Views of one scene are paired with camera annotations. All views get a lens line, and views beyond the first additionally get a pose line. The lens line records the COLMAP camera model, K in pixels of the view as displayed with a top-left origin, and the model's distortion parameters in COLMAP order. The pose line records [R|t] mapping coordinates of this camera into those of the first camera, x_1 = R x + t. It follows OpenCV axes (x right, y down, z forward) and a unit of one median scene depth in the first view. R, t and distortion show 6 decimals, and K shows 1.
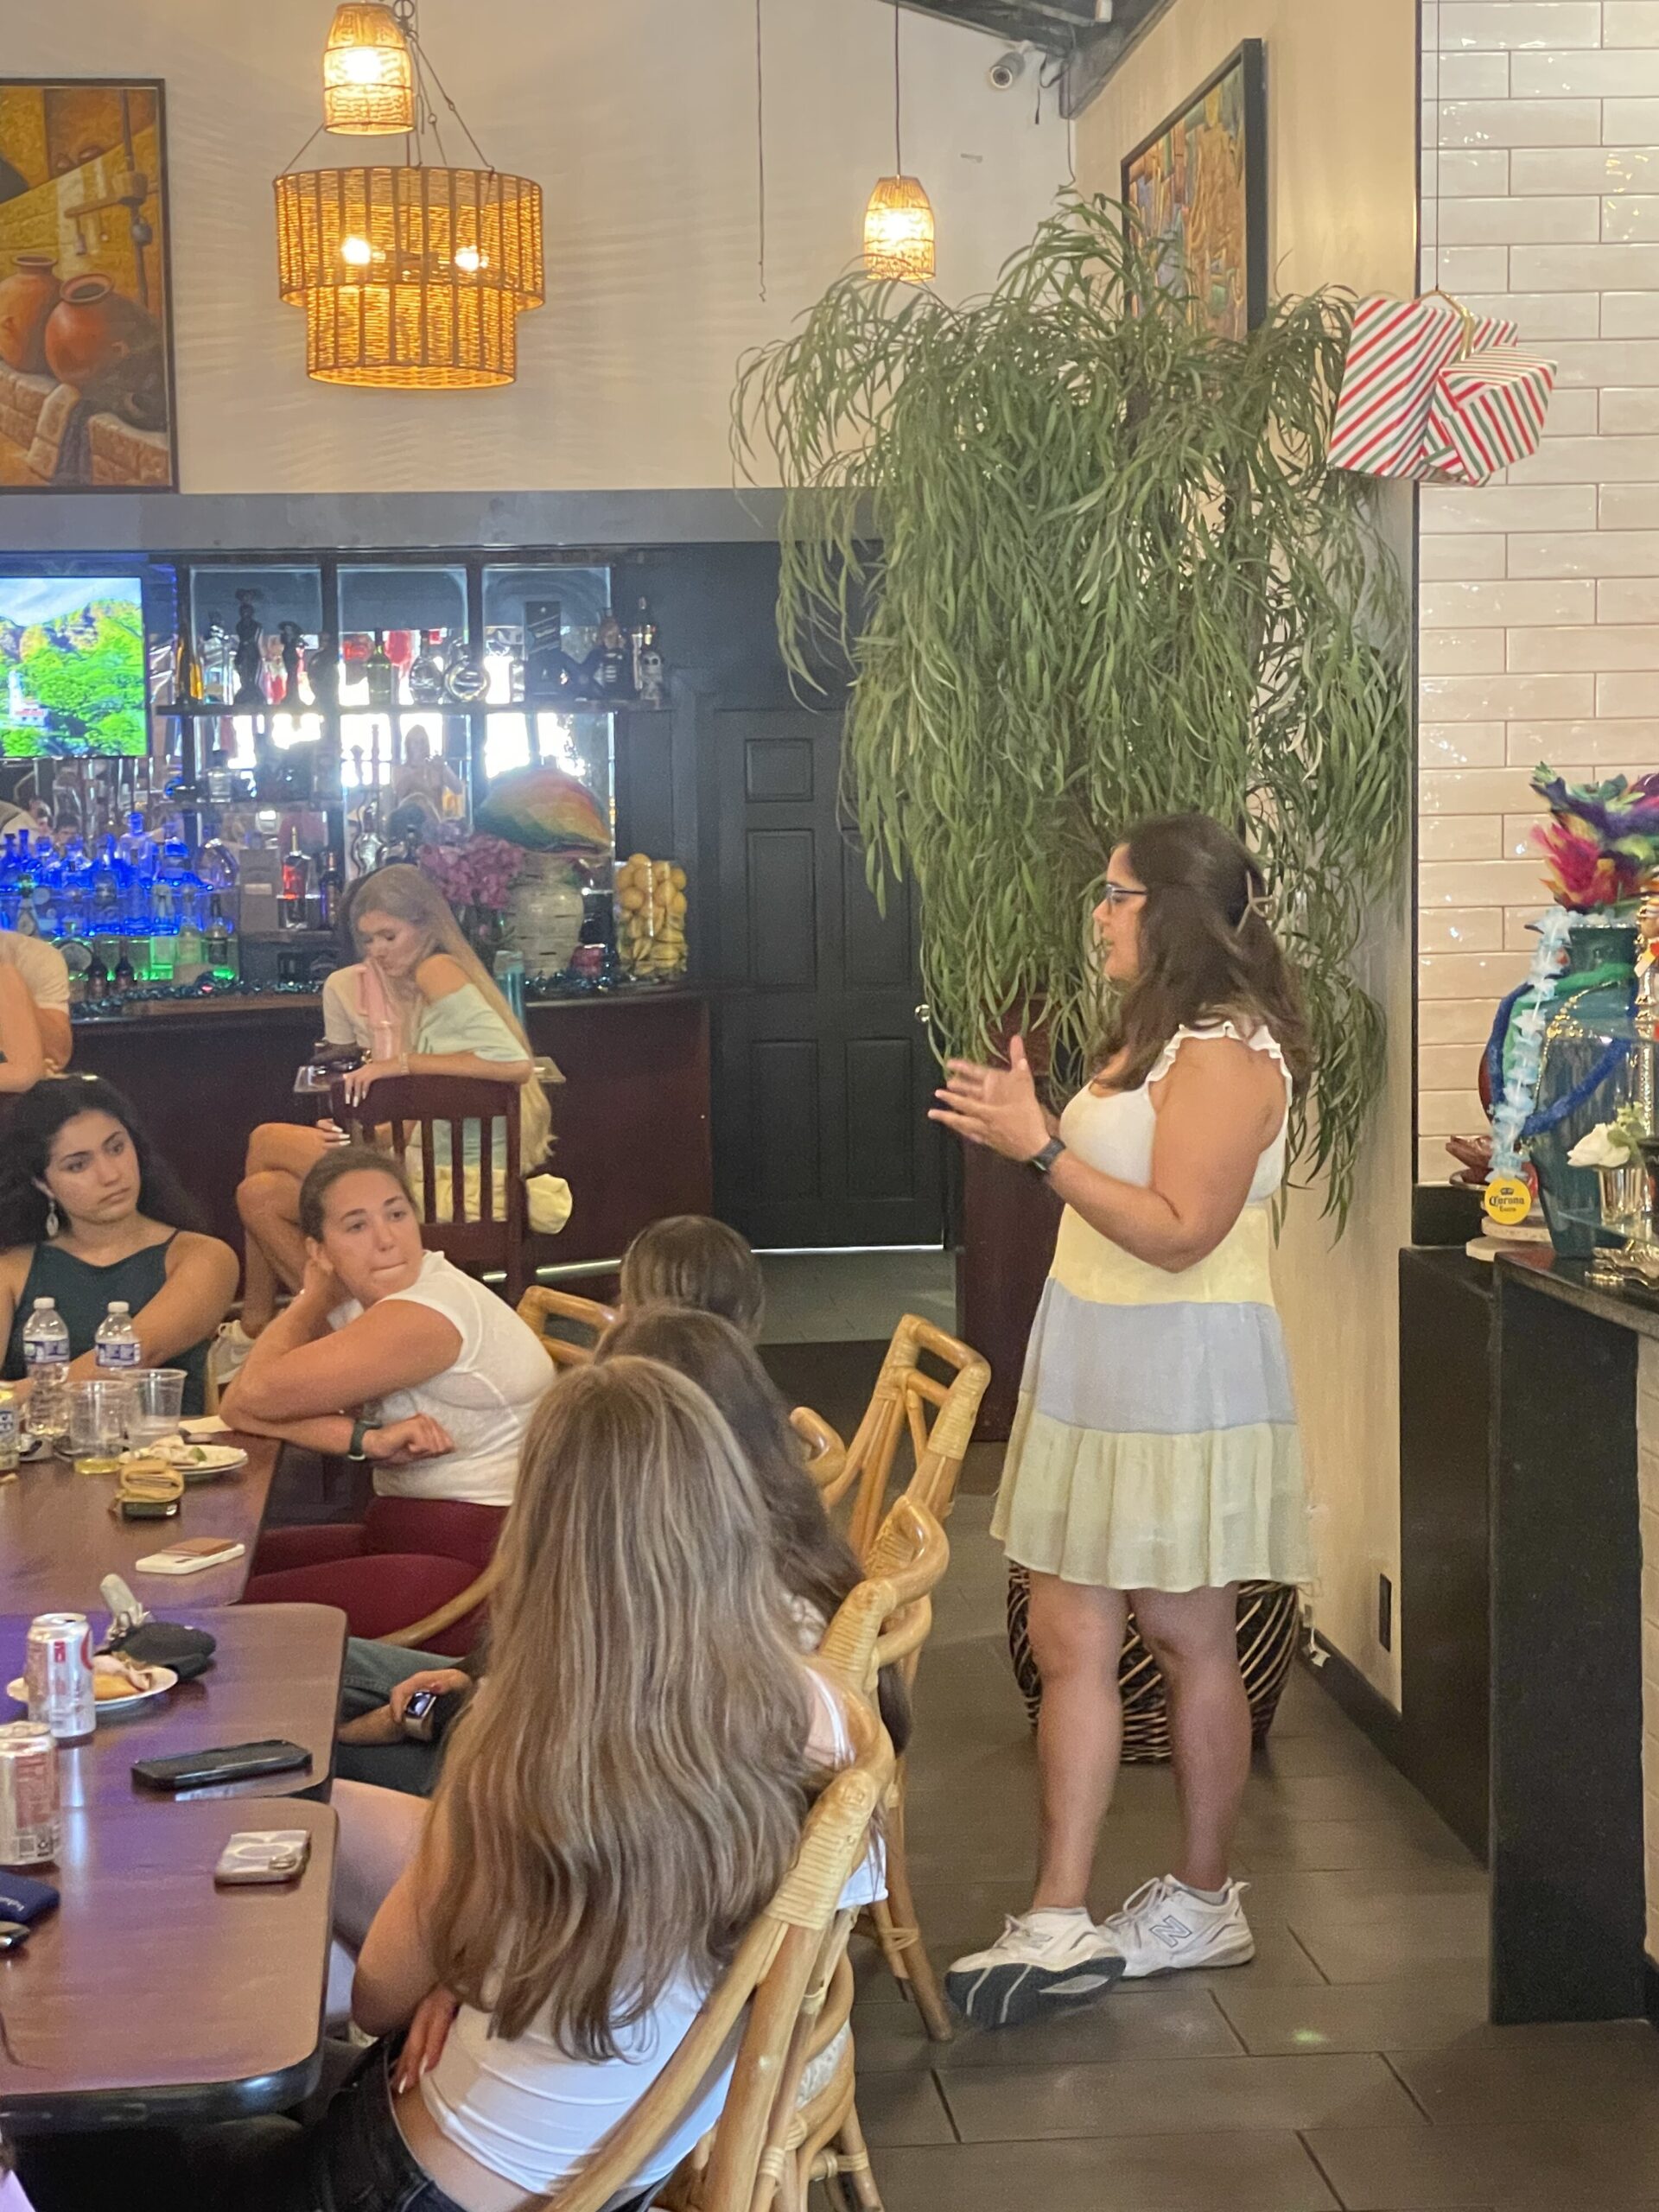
lens RADIAL K [[4134.7, 0, 825.2], [0, 4134.7, 1109.2], [0, 0, 1]] dist [0.142878, 0.000000]
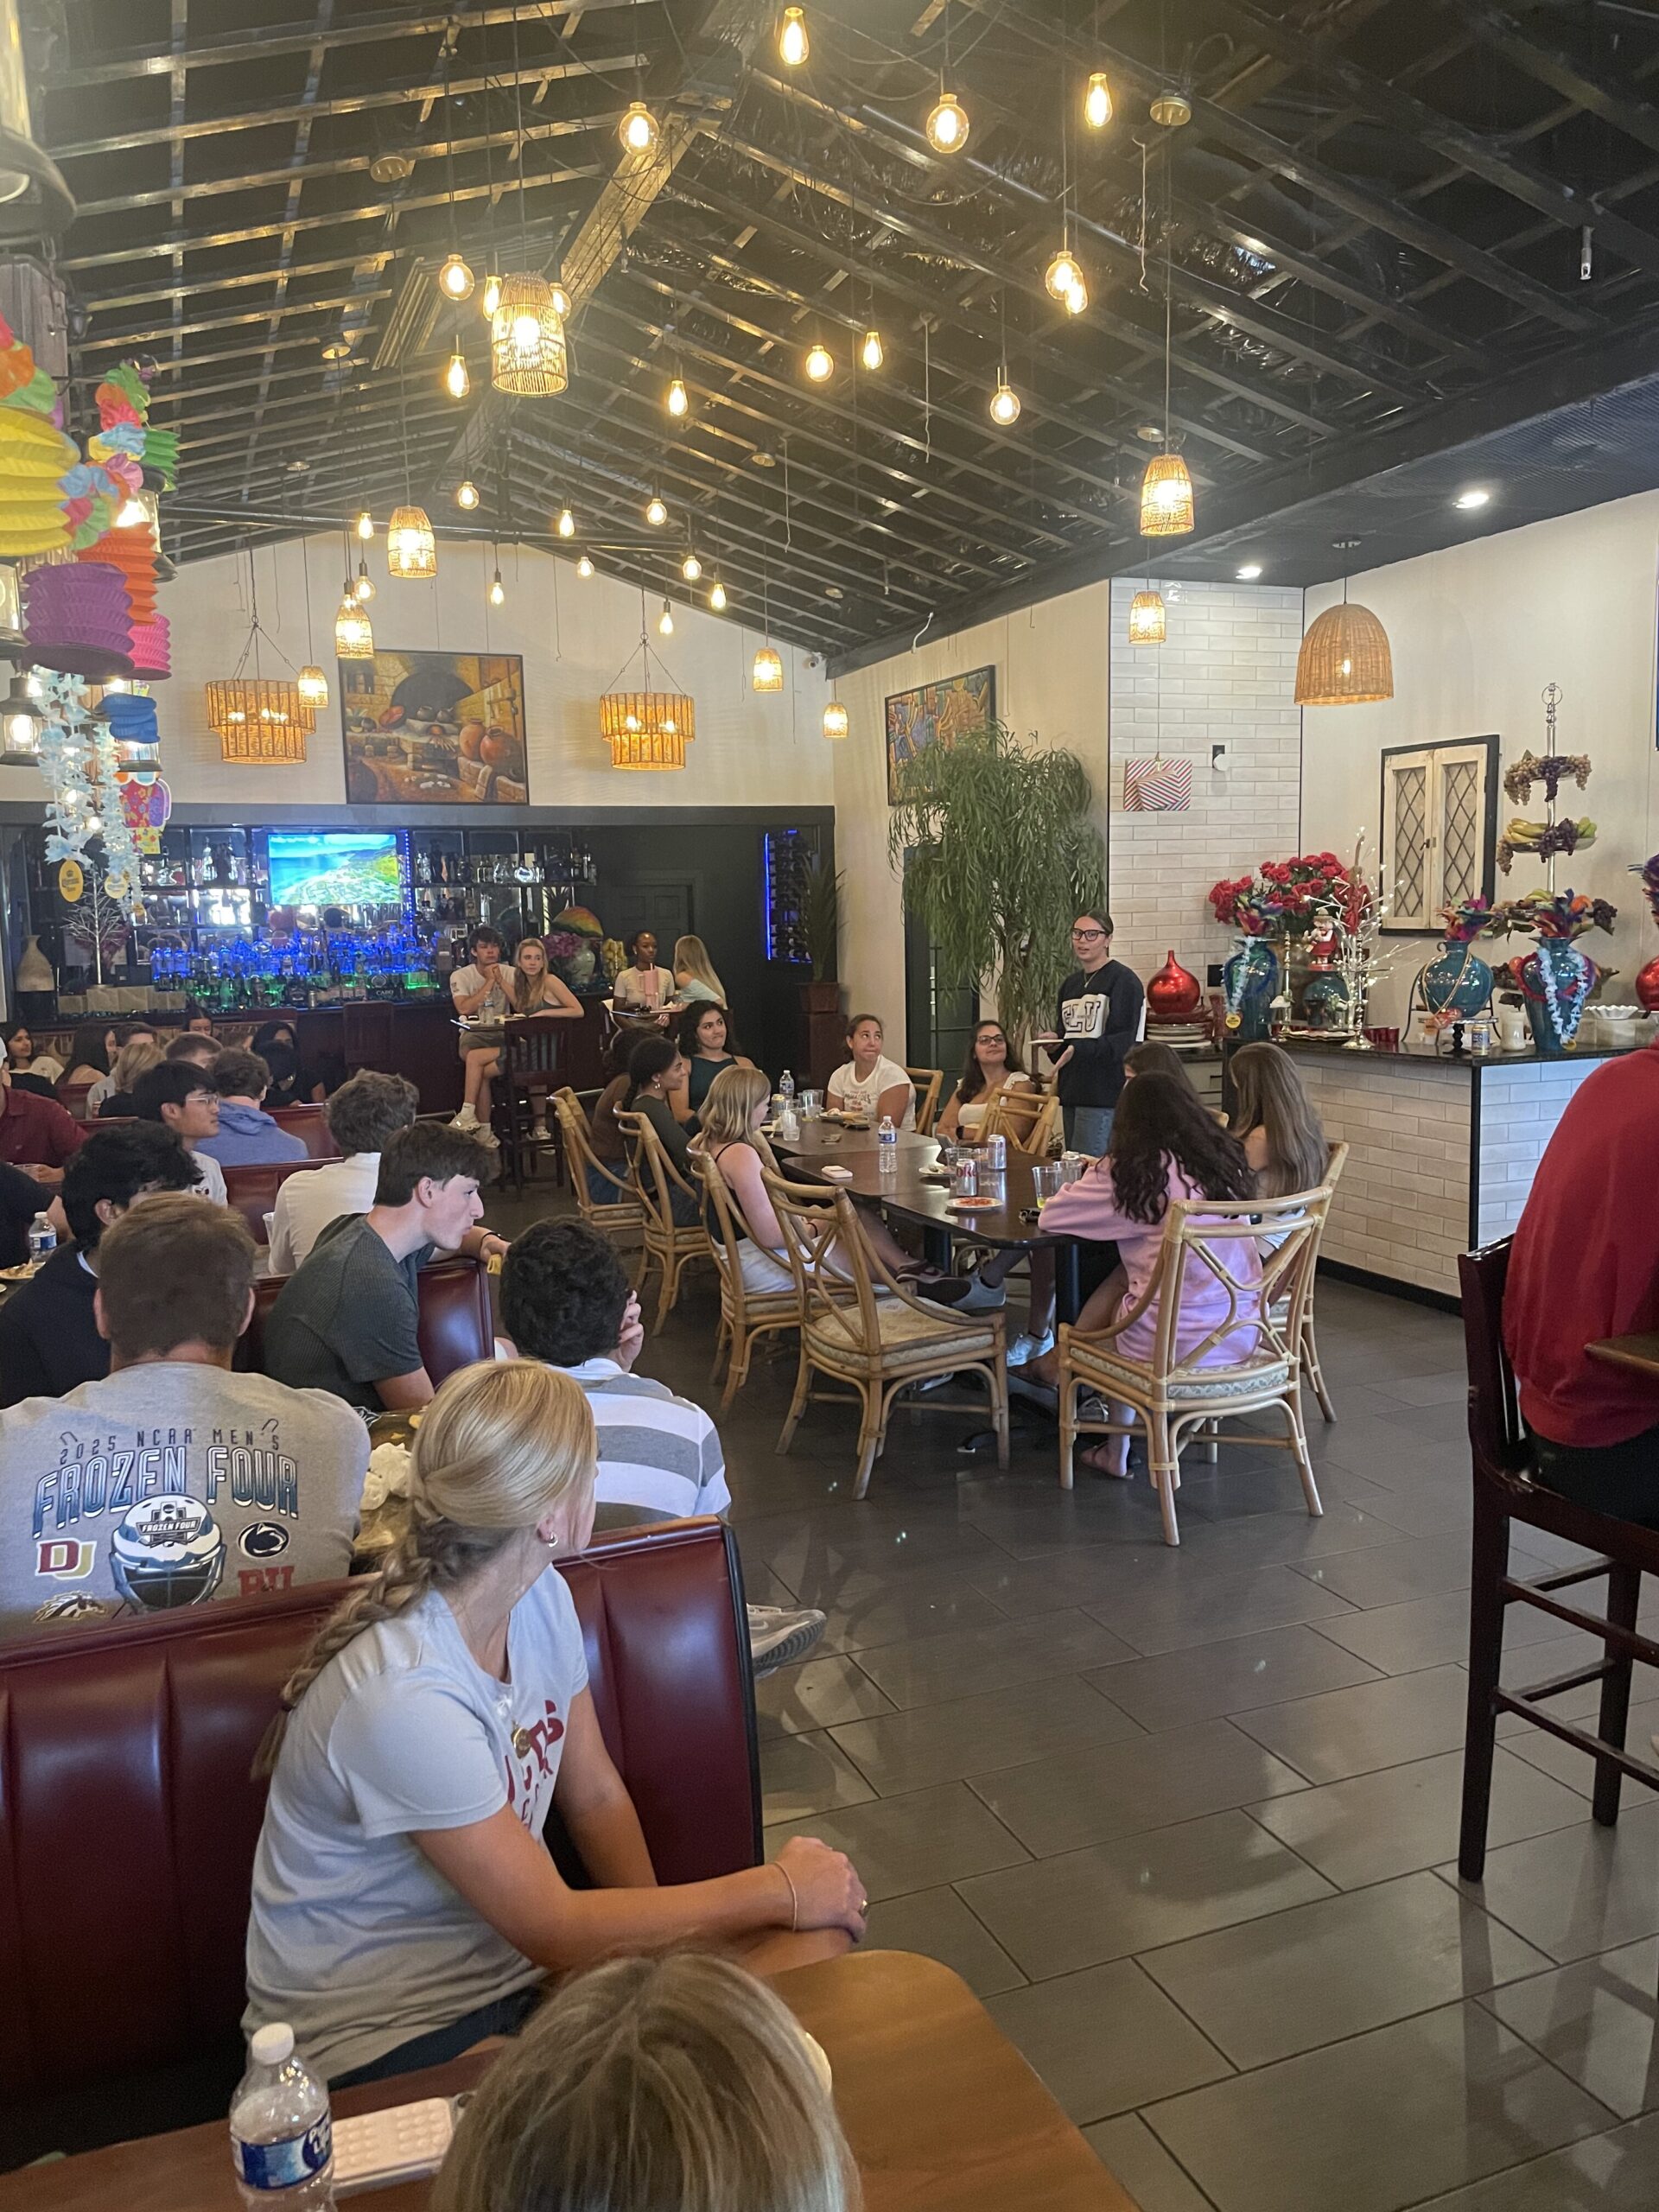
lens RADIAL K [[1679.5, 0, 834.3], [0, 1679.5, 1112.6], [0, 0, 1]] dist [0.068346, -0.088374]
pose [[0.958955, -0.039079, 0.280854, -0.285072], [0.029075, 0.998789, 0.039701, 0.016780], [-0.282065, -0.029906, 0.958929, -0.134775]]
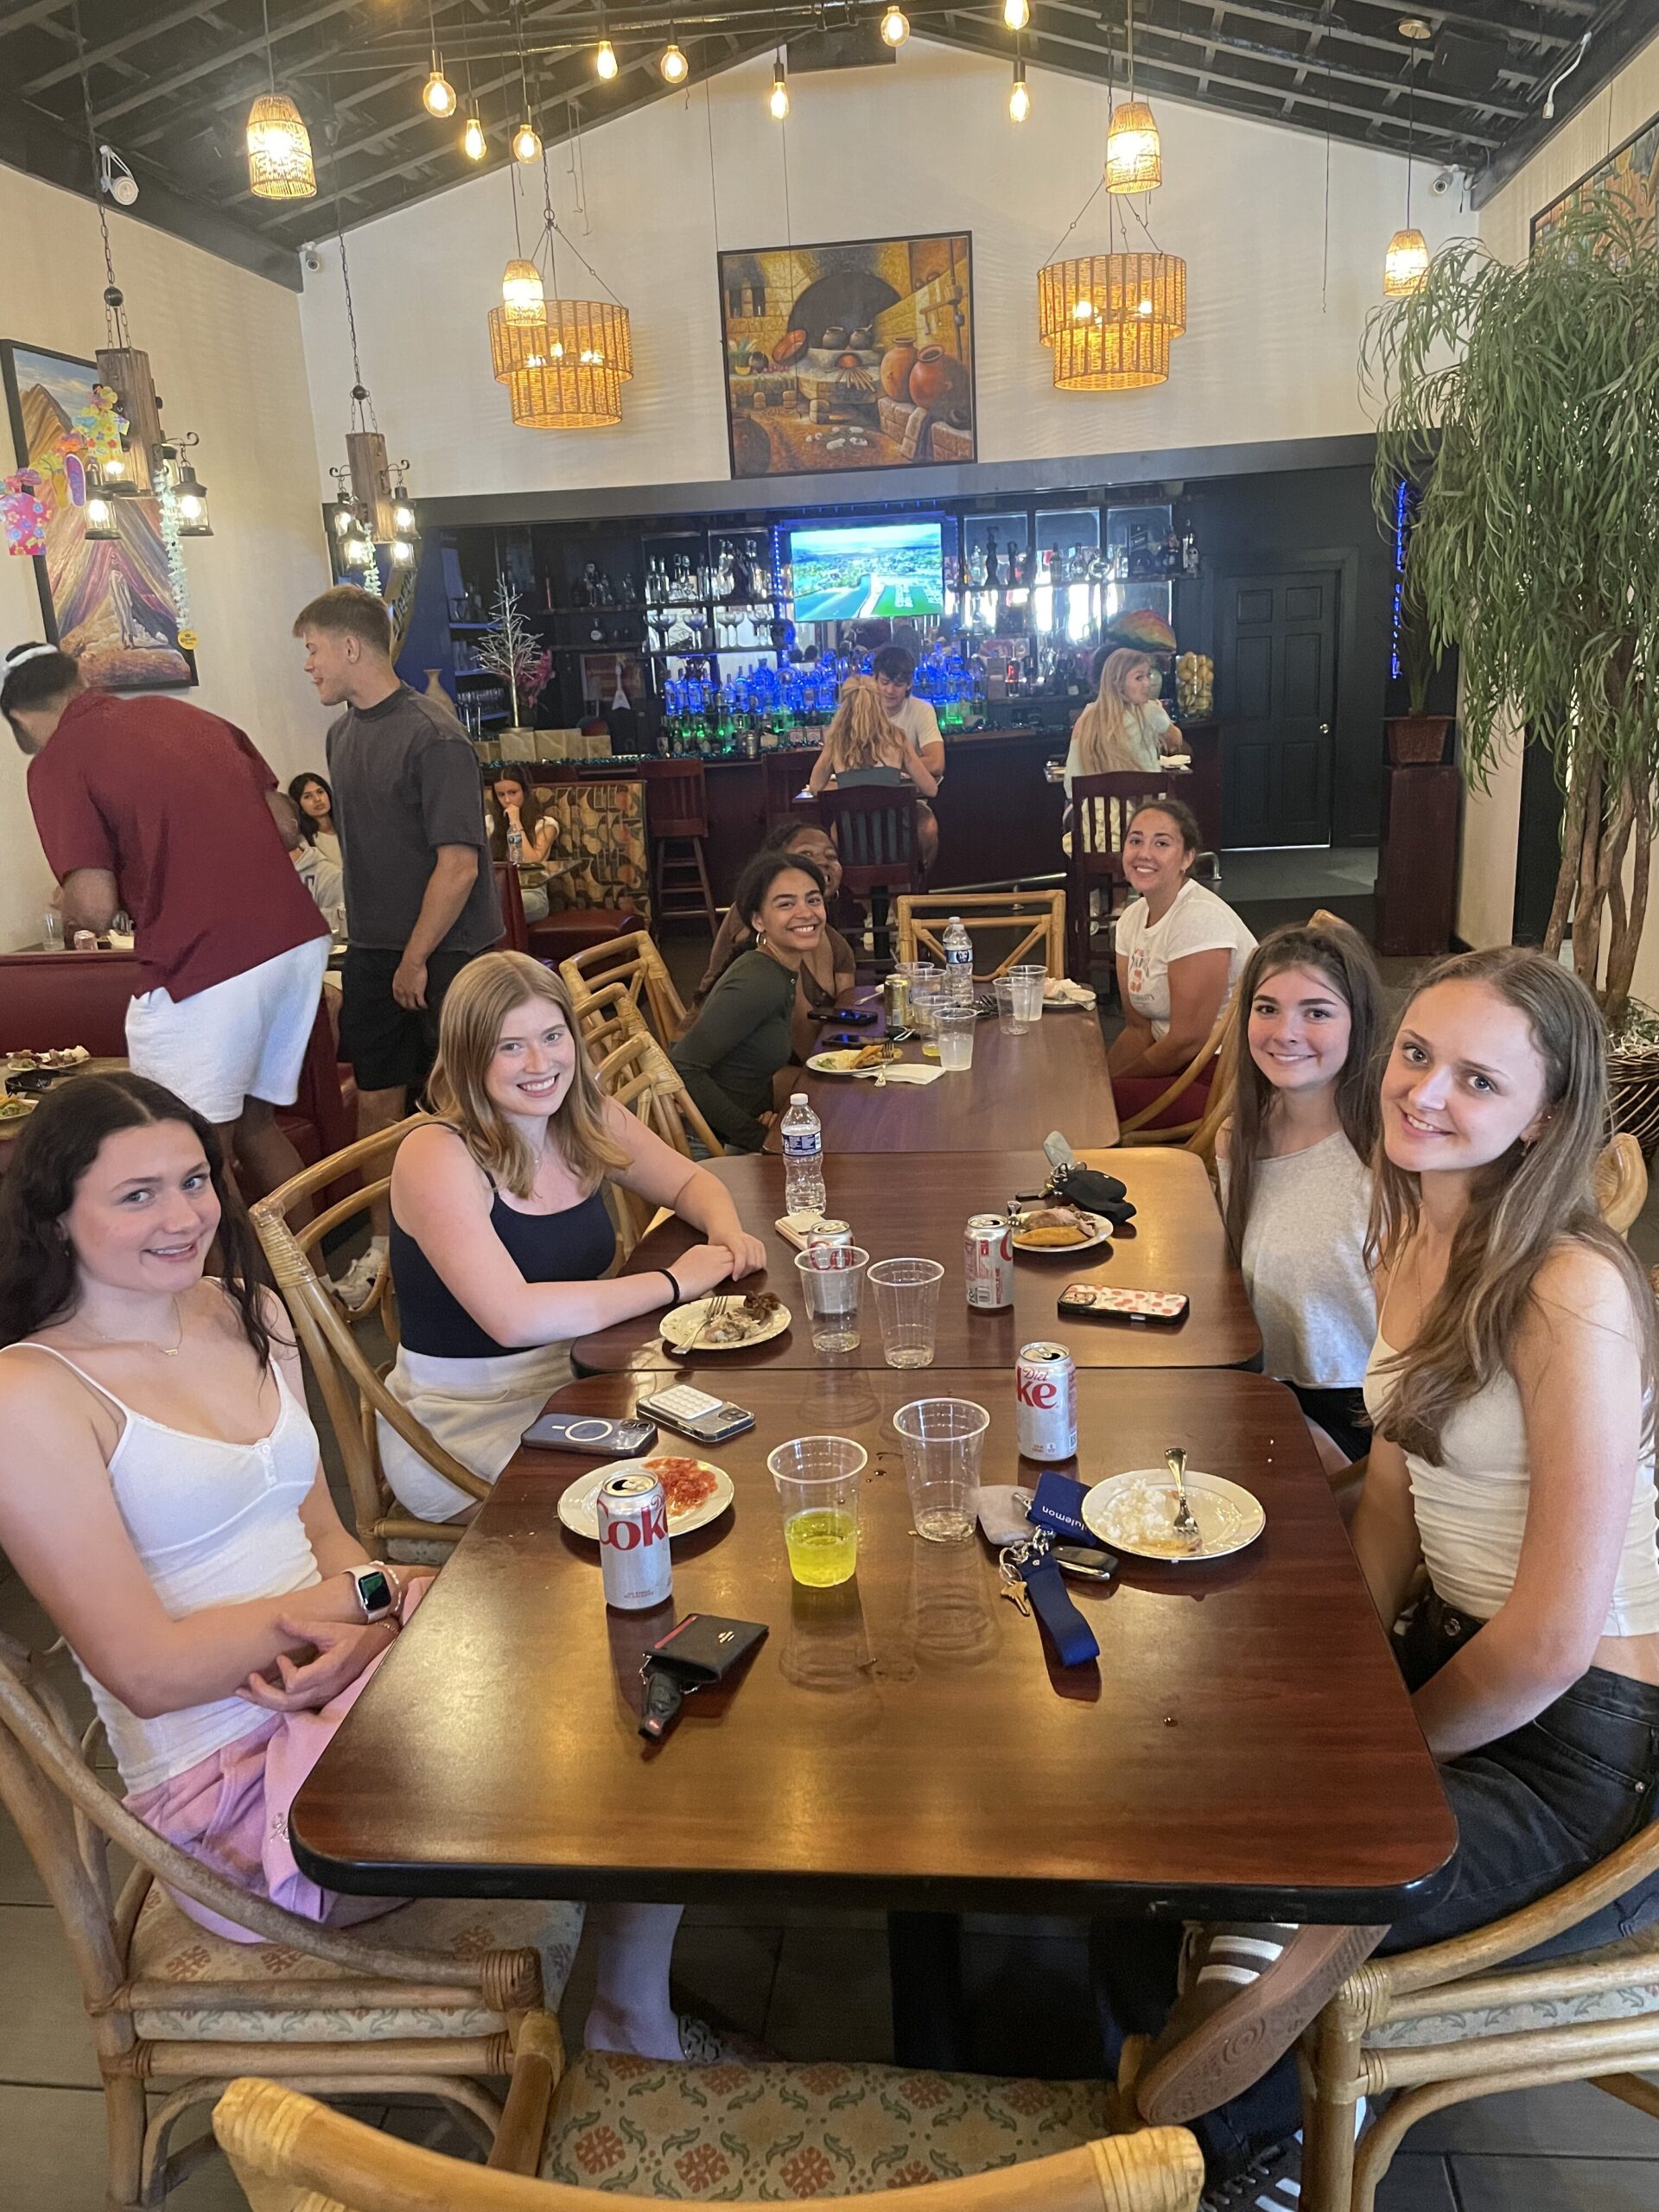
lens RADIAL K [[1679.5, 0, 832.4], [0, 1679.5, 1097.3], [0, 0, 1]] dist [0.068346, -0.088374]
pose [[0.978391, 0.018565, -0.205928, -0.054571], [0.020307, 0.982518, 0.185058, -0.006173], [0.205764, -0.185241, 0.960909, 0.180888]]
